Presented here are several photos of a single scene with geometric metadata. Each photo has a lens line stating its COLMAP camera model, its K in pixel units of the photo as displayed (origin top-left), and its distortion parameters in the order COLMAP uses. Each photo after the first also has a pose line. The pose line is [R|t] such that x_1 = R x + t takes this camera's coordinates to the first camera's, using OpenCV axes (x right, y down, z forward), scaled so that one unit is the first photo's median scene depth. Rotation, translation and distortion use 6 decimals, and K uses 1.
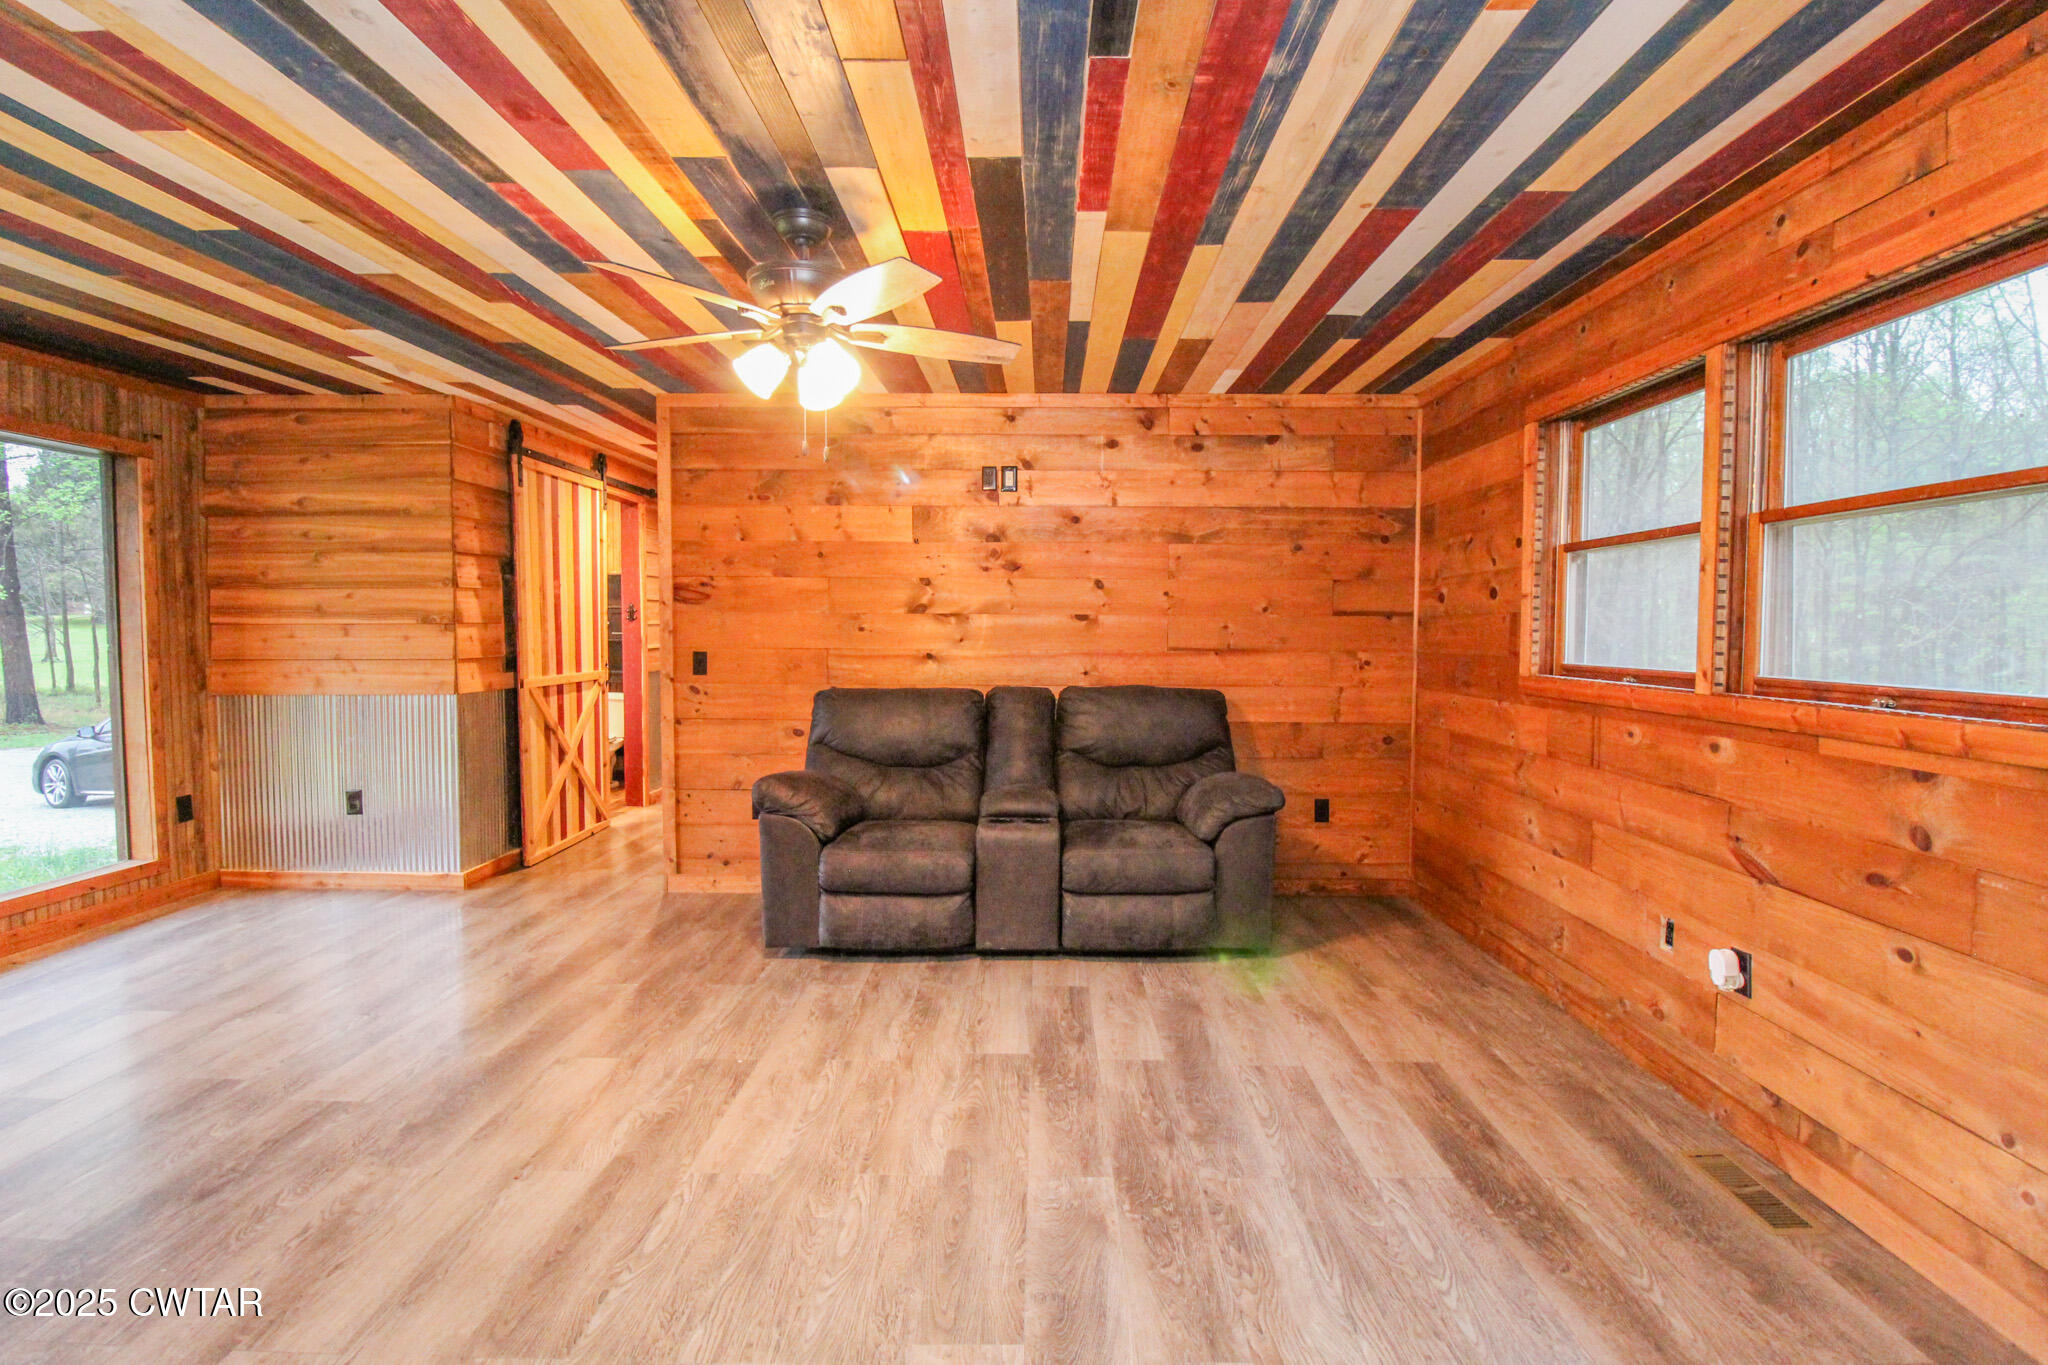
lens RADIAL K [[963.7, 0, 1035.0], [0, 963.7, 673.9], [0, 0, 1]] dist [0.002814, -0.014634]
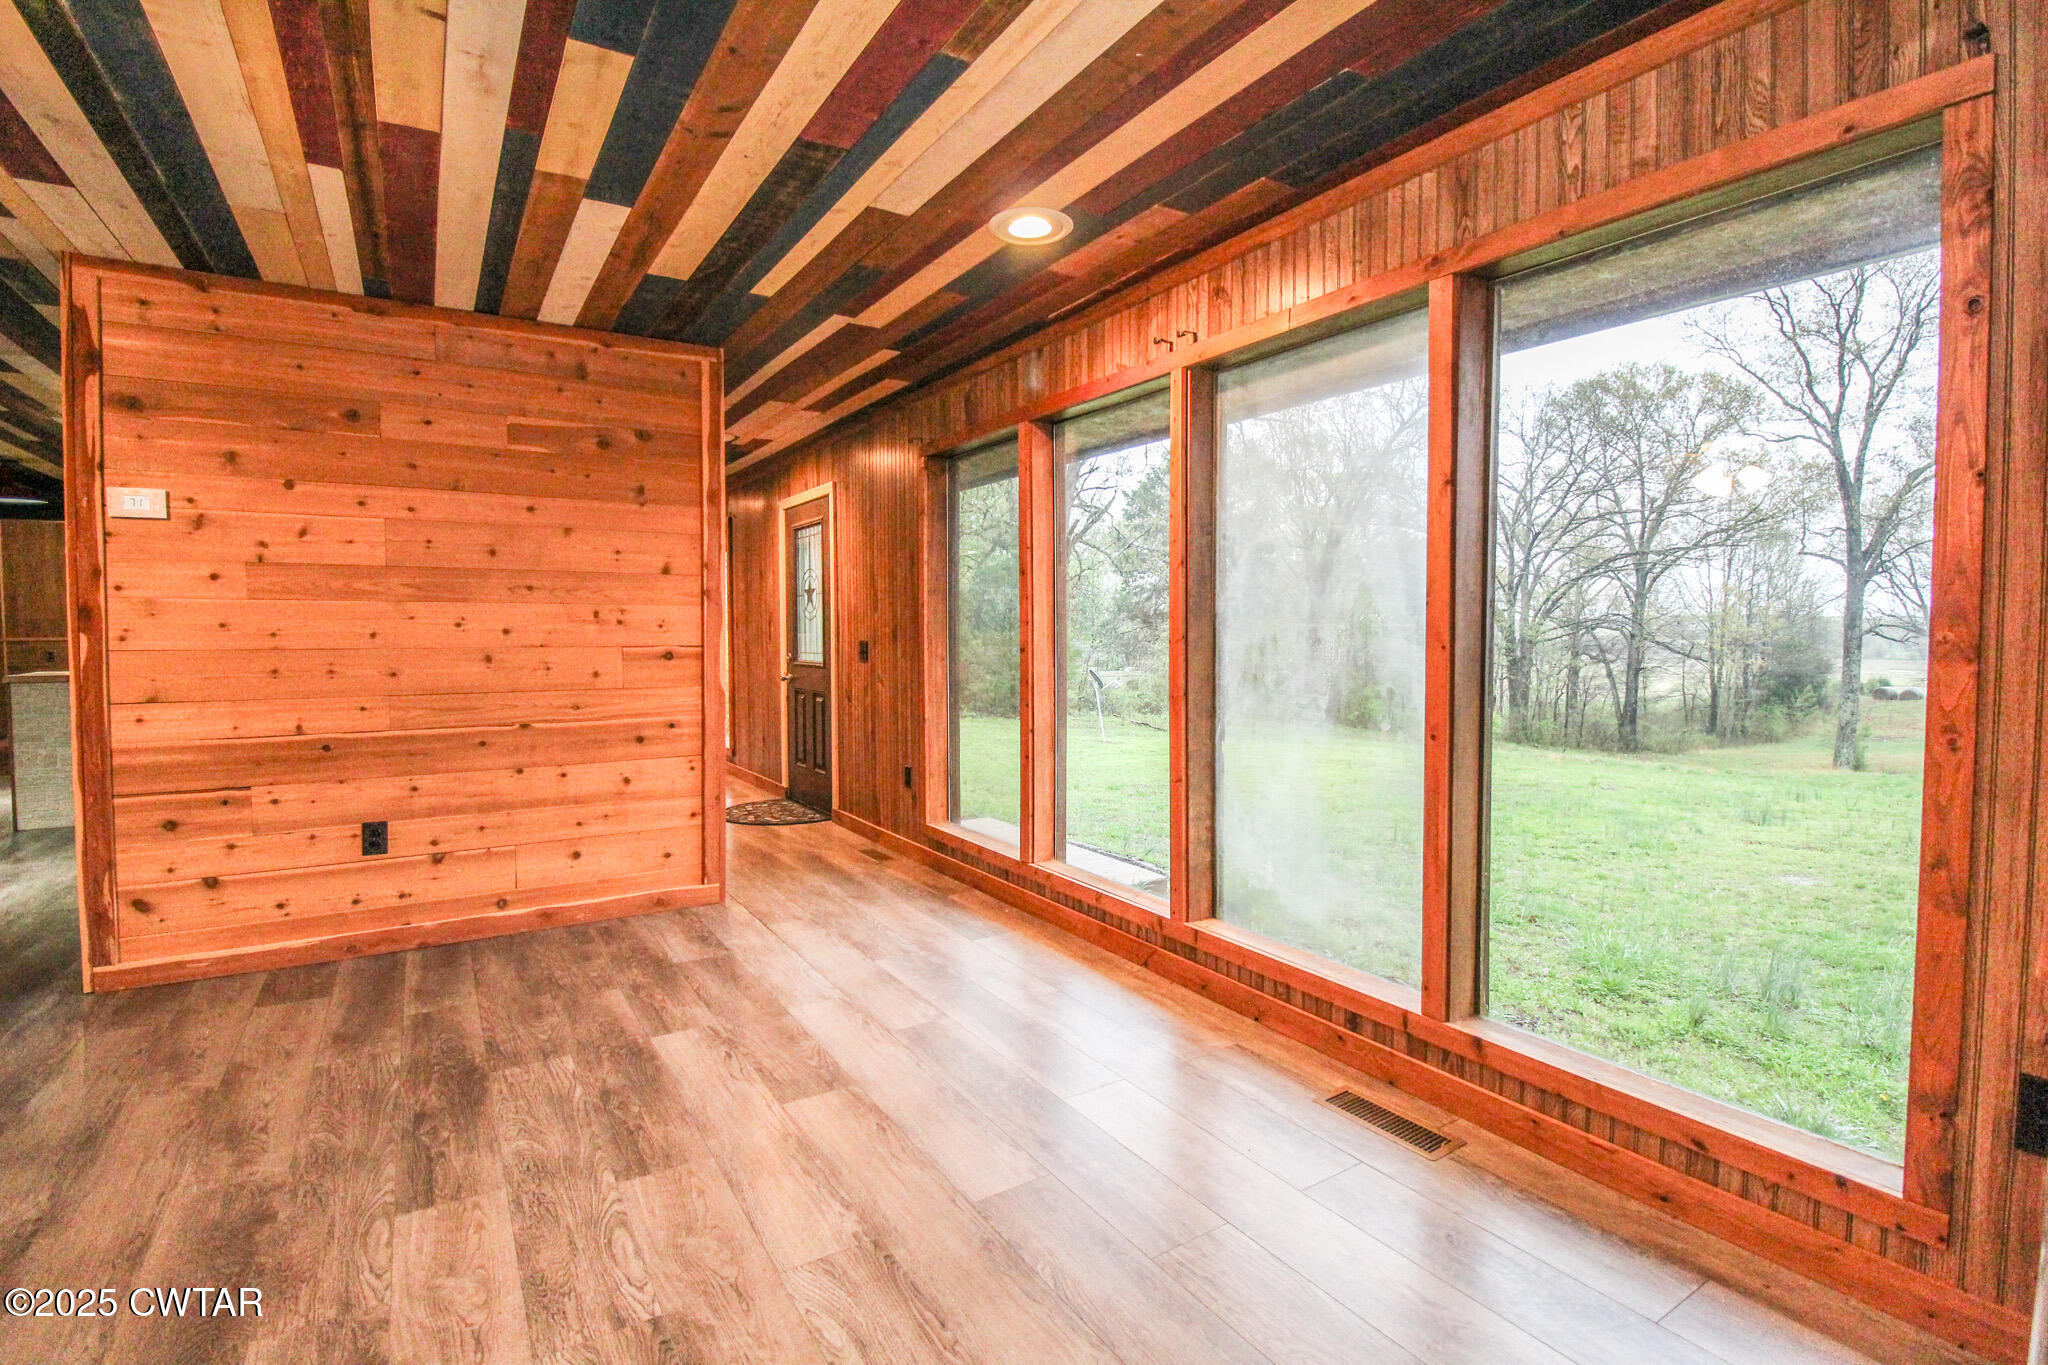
lens RADIAL K [[955.8, 0, 1039.6], [0, 955.8, 671.5], [0, 0, 1]] dist [0.003175, -0.015649]
pose [[-0.839009, 0.018339, -0.543809, -0.435690], [-0.031388, 0.996136, 0.082020, -0.031582], [0.543212, 0.085885, -0.835191, 1.099369]]
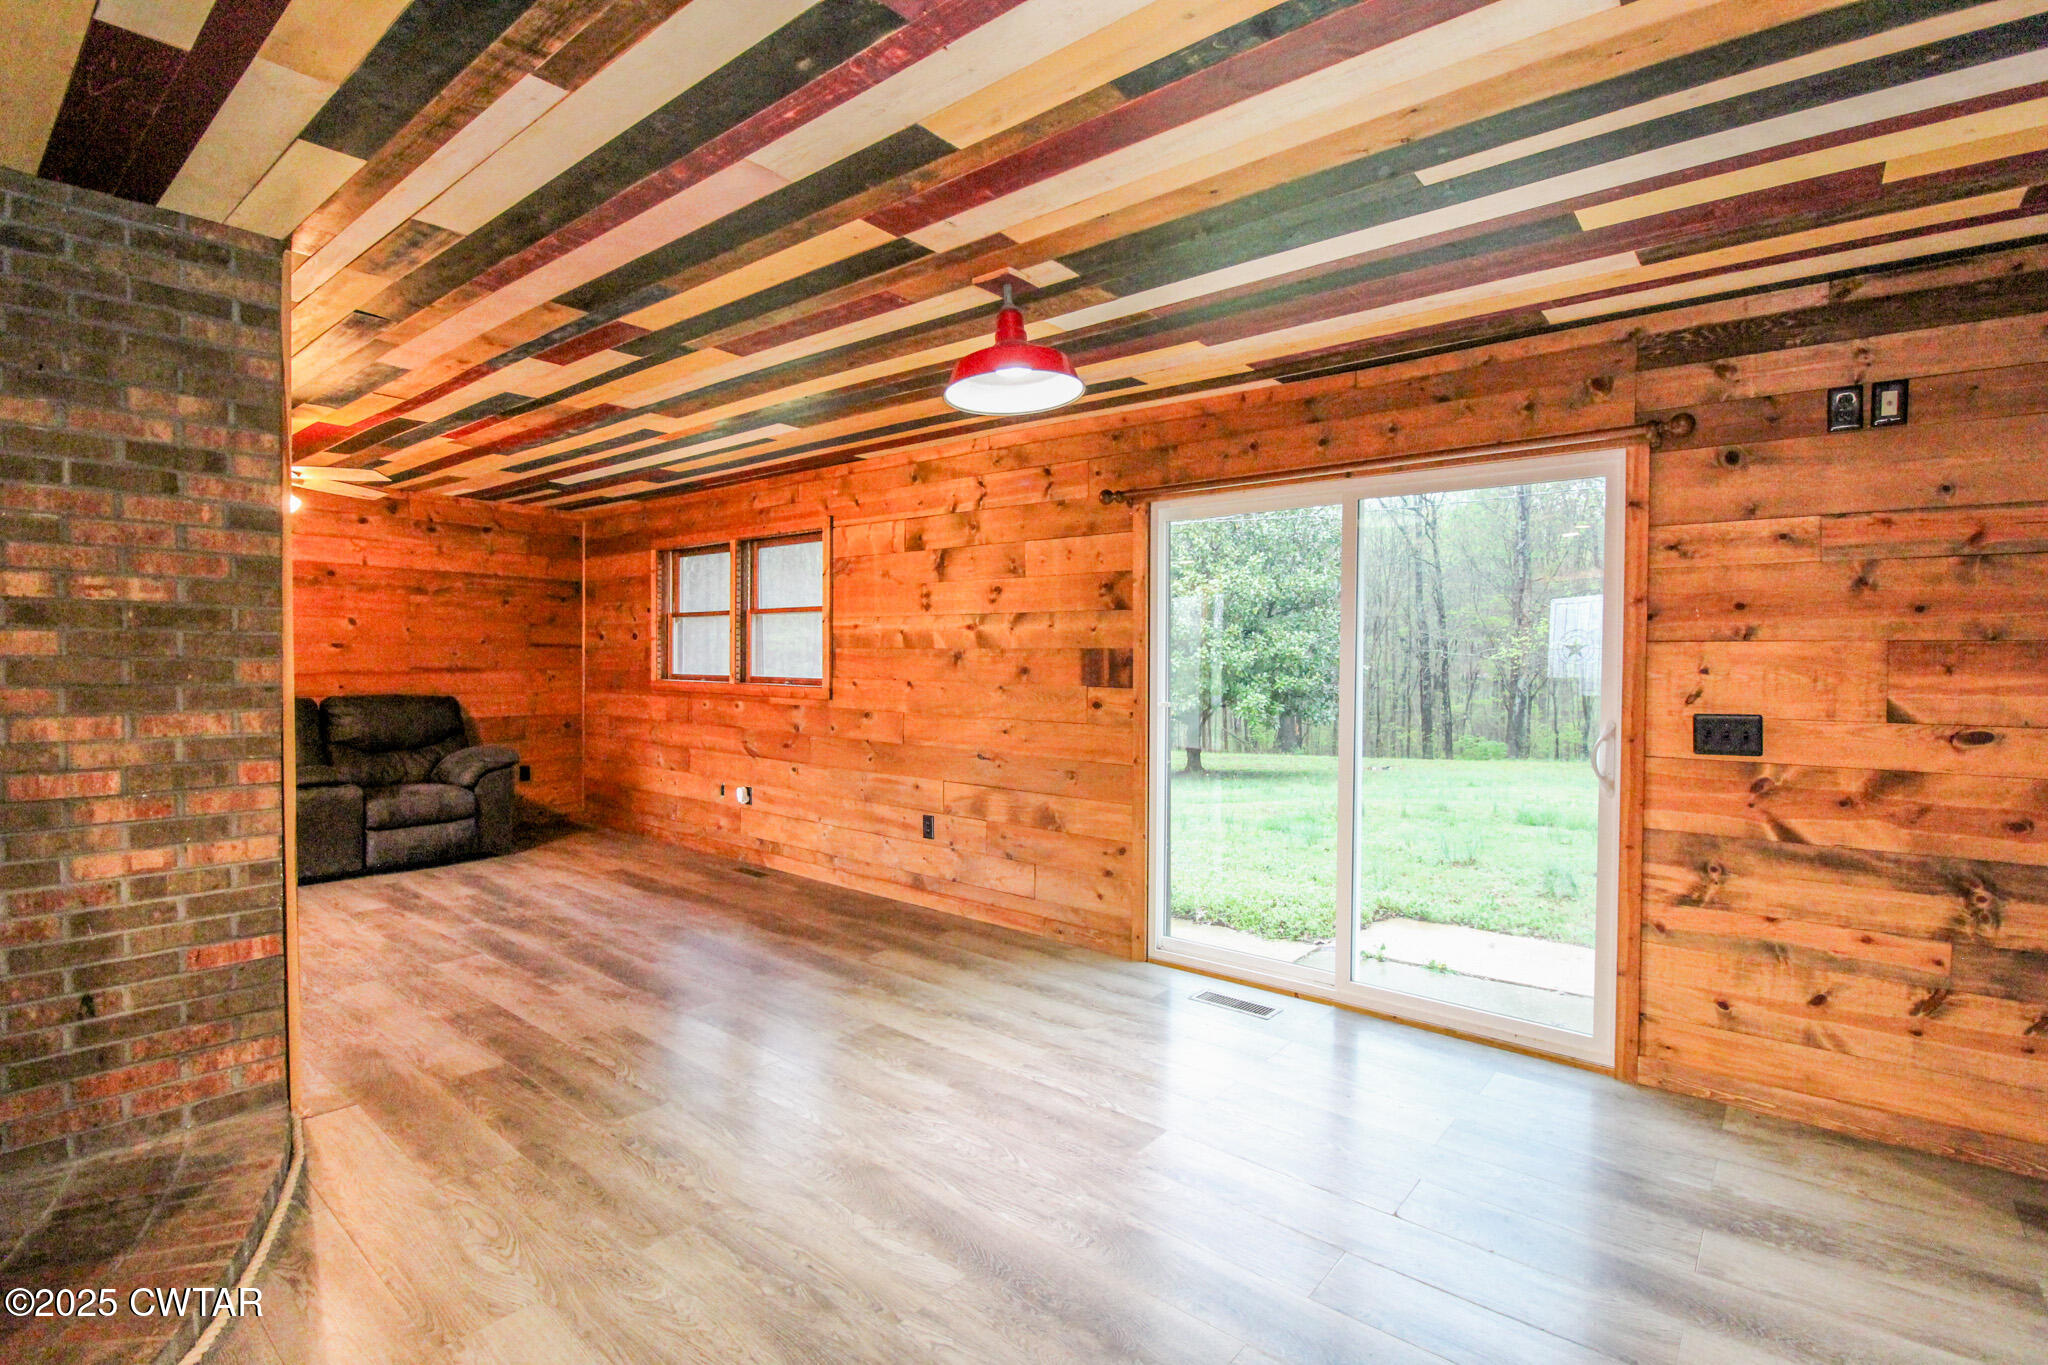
lens RADIAL K [[949.1, 0, 1031.7], [0, 949.1, 670.8], [0, 0, 1]] dist [0.000710, -0.012711]
pose [[0.630216, -0.007232, 0.776386, -0.386650], [0.030878, 0.999399, -0.015756, 0.028975], [-0.775806, 0.033902, 0.630060, -0.618282]]
